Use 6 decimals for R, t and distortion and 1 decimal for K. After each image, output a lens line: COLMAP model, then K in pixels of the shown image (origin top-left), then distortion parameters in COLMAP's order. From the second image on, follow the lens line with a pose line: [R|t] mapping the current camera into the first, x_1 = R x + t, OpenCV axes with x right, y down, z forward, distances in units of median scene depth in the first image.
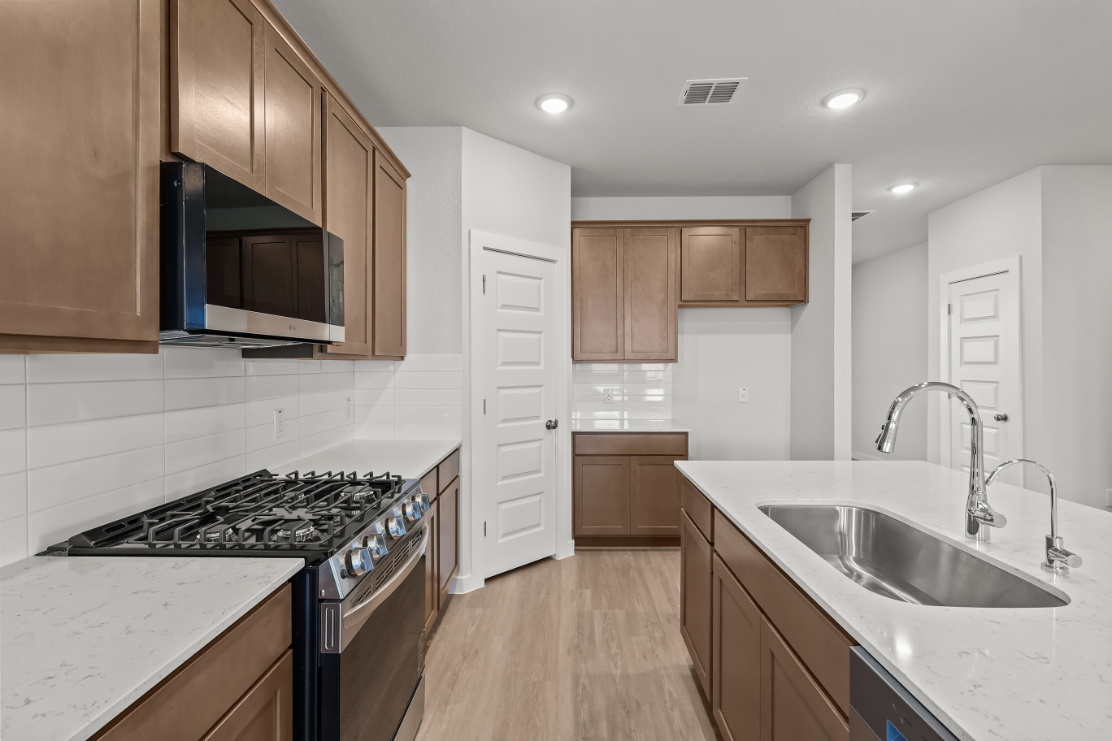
lens RADIAL K [[511.7, 0, 555.5], [0, 511.7, 365.7], [0, 0, 1]] dist [-0.000638, -0.000093]
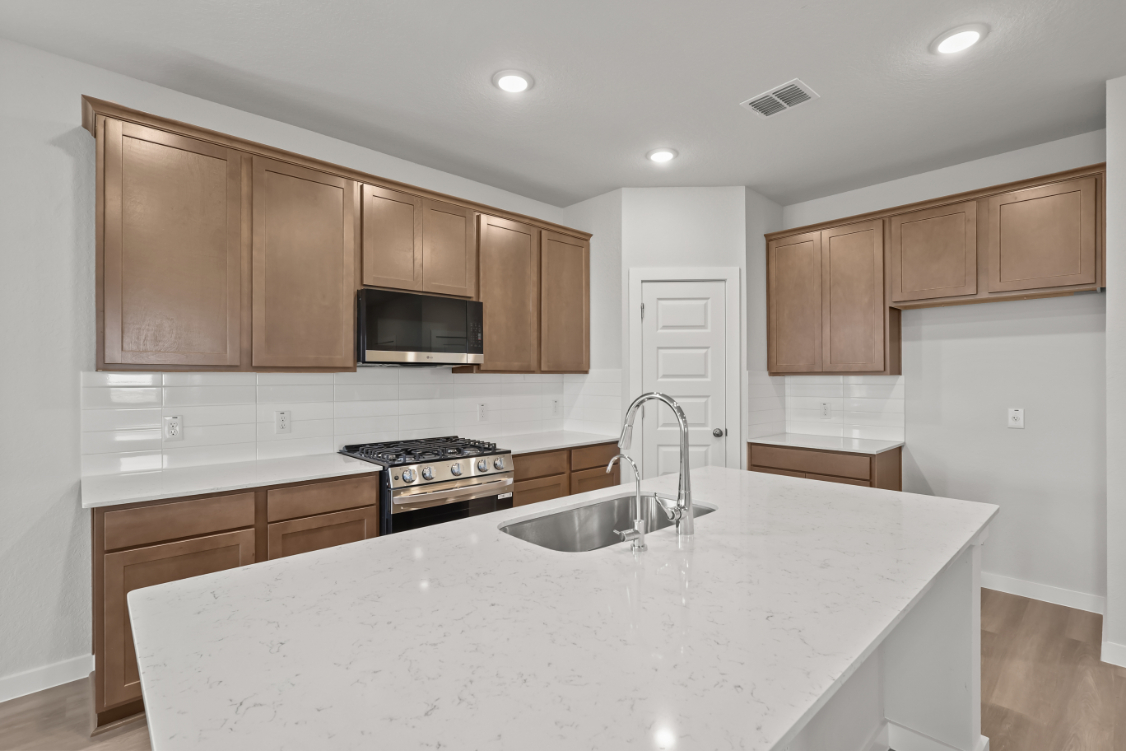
lens RADIAL K [[518.0, 0, 568.4], [0, 518.0, 376.7], [0, 0, 1]] dist [-0.001169, 0.000226]
pose [[0.700577, -0.001850, -0.713575, 0.729986], [-0.000993, 0.999993, -0.003567, 0.002416], [0.713576, 0.003208, 0.700570, 0.012848]]
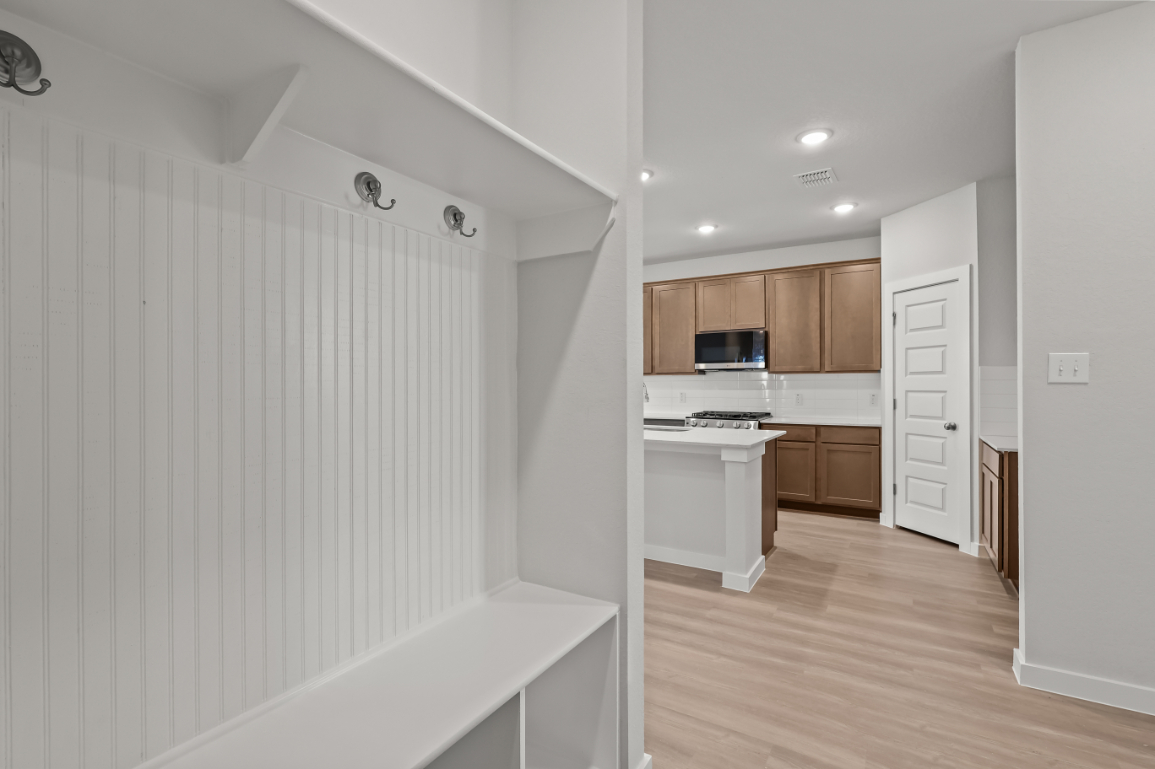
lens RADIAL K [[537.7, 0, 577.5], [0, 537.7, 384.5], [0, 0, 1]] dist [0.000356, 0.000377]
pose [[-0.506503, 0.002301, -0.862235, 1.903916], [-0.000671, 0.999995, 0.003063, 0.026234], [0.862238, 0.002130, -0.506499, 1.181866]]
